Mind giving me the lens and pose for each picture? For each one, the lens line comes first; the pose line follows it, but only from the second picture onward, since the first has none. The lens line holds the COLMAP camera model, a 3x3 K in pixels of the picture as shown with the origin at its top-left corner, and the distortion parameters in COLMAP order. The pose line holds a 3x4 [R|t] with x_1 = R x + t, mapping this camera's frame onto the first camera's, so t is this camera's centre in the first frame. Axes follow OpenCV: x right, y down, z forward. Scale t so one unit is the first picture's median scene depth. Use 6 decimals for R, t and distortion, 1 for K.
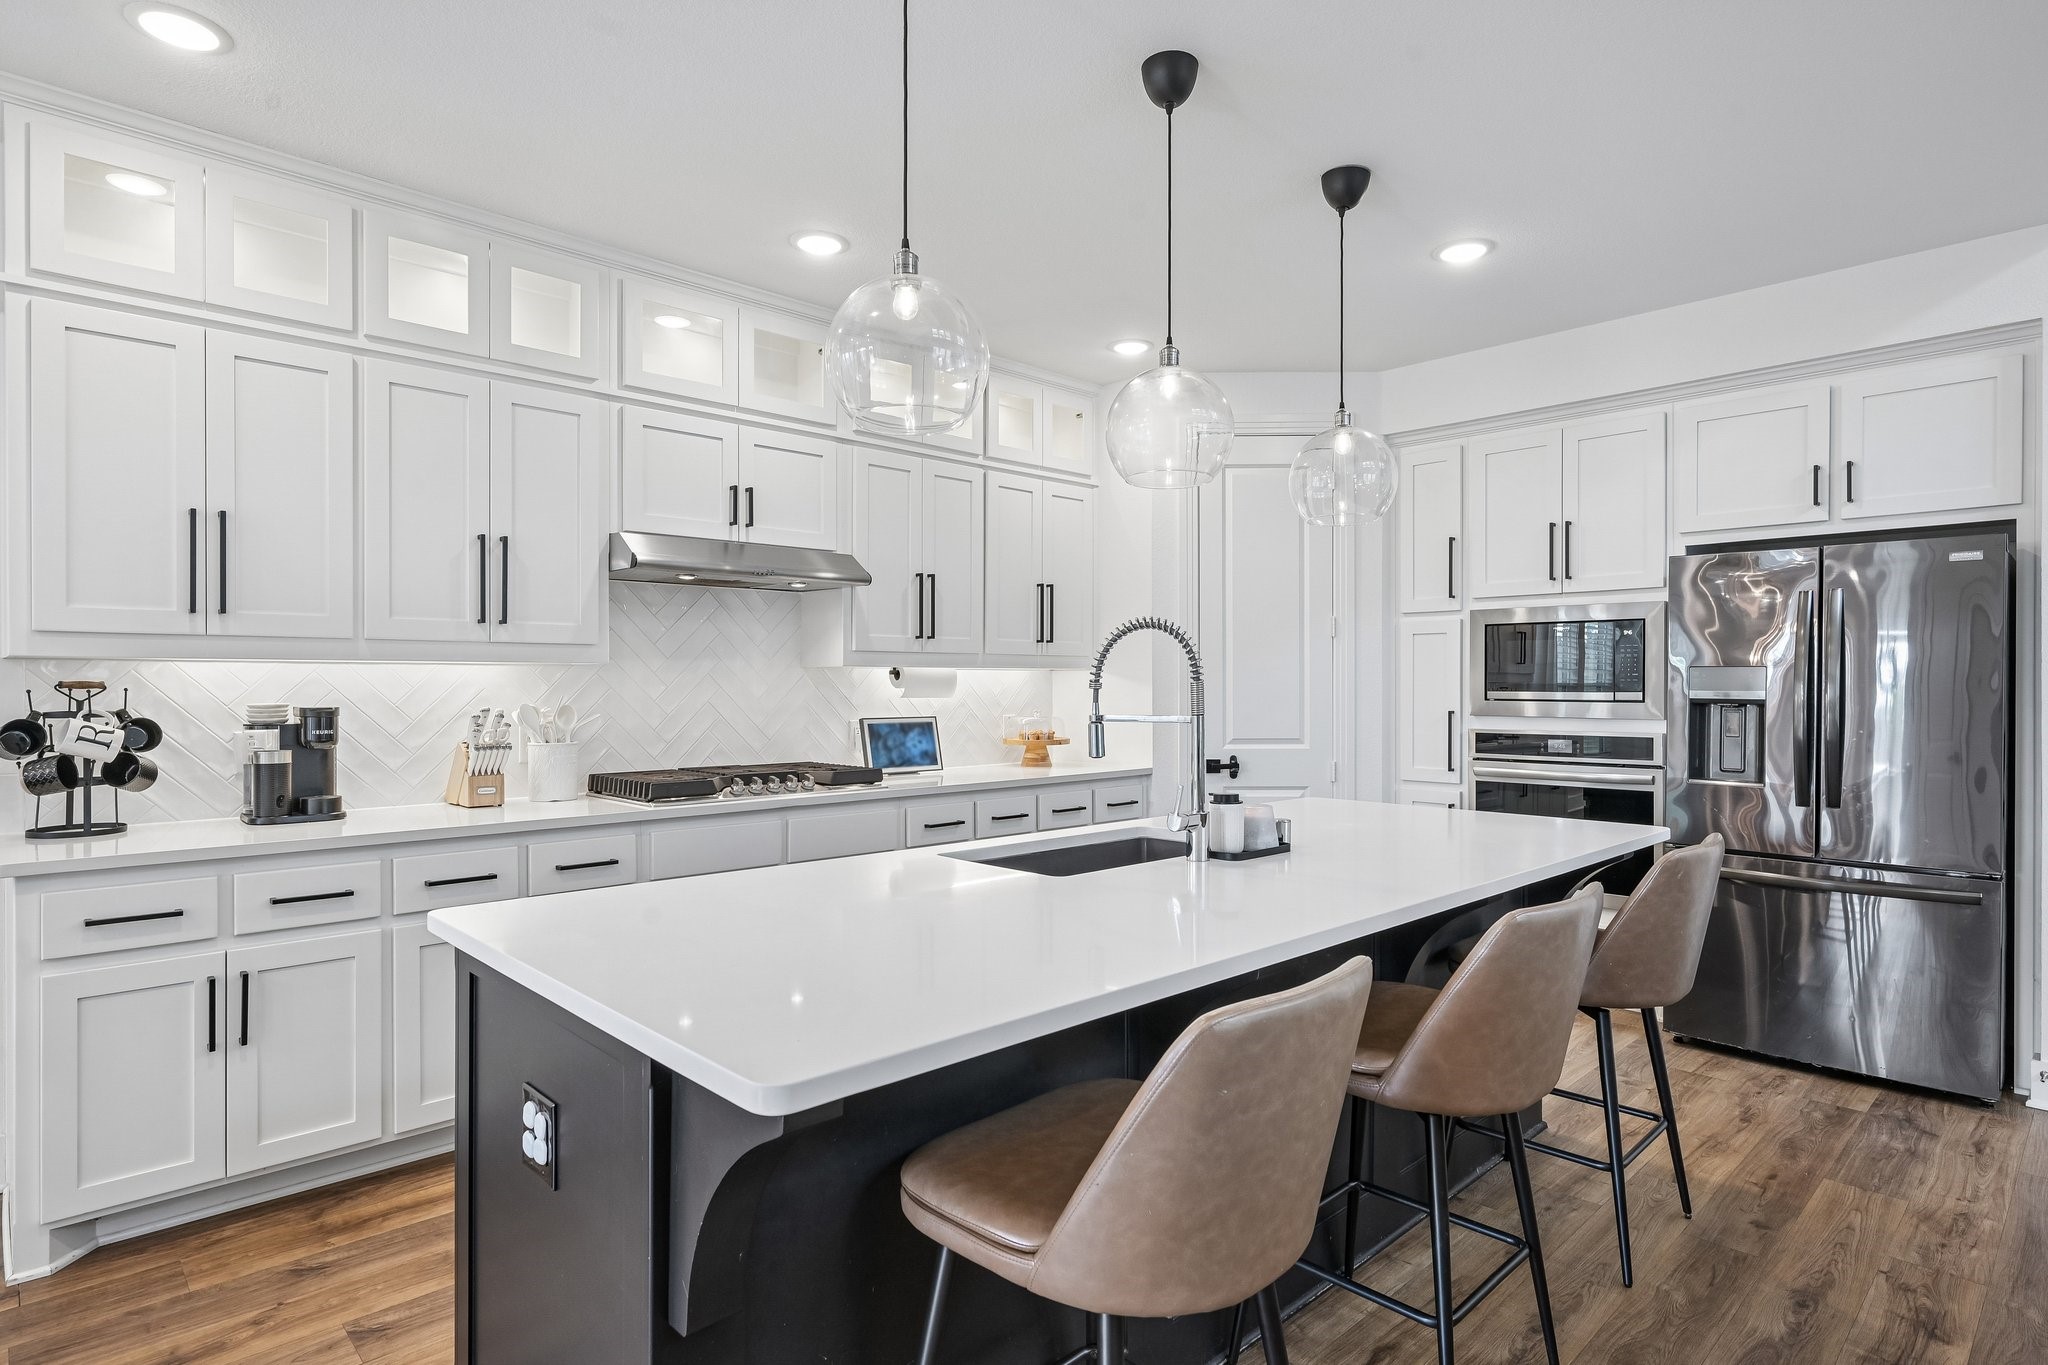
lens RADIAL K [[1061.1, 0, 1024.9], [0, 1061.1, 681.6], [0, 0, 1]] dist [-0.003558, 0.001020]
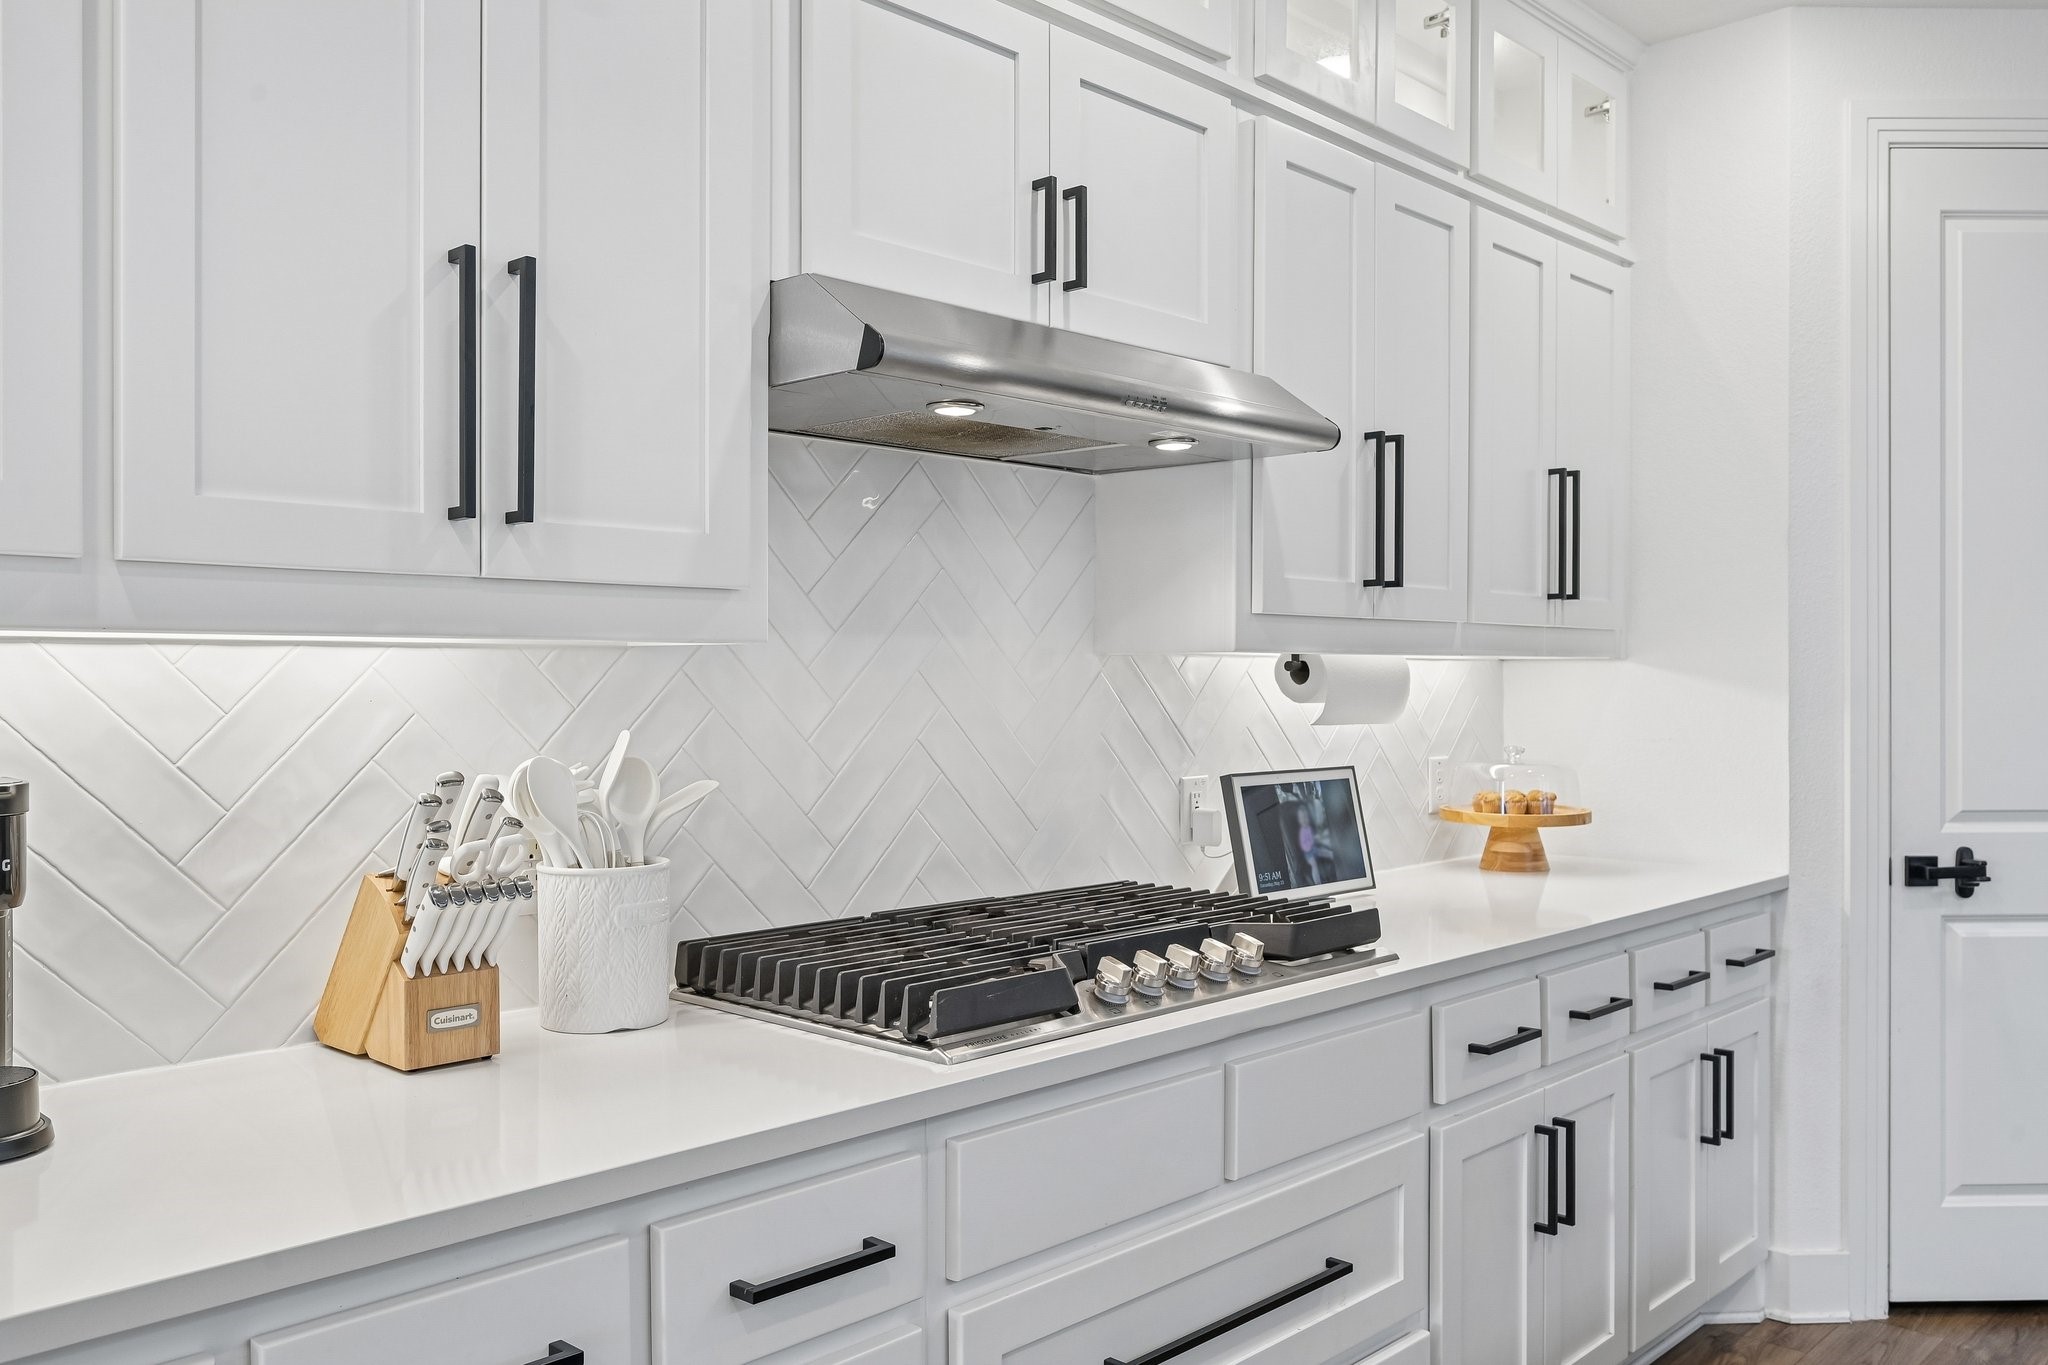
lens RADIAL K [[1621.9, 0, 1044.1], [0, 1621.9, 688.1], [0, 0, 1]] dist [-0.005273, -0.003213]
pose [[0.998904, 0.000709, 0.046809, -0.326889], [-0.001128, 0.999960, 0.008907, -0.006968], [-0.046801, -0.008950, 0.998864, 0.451060]]
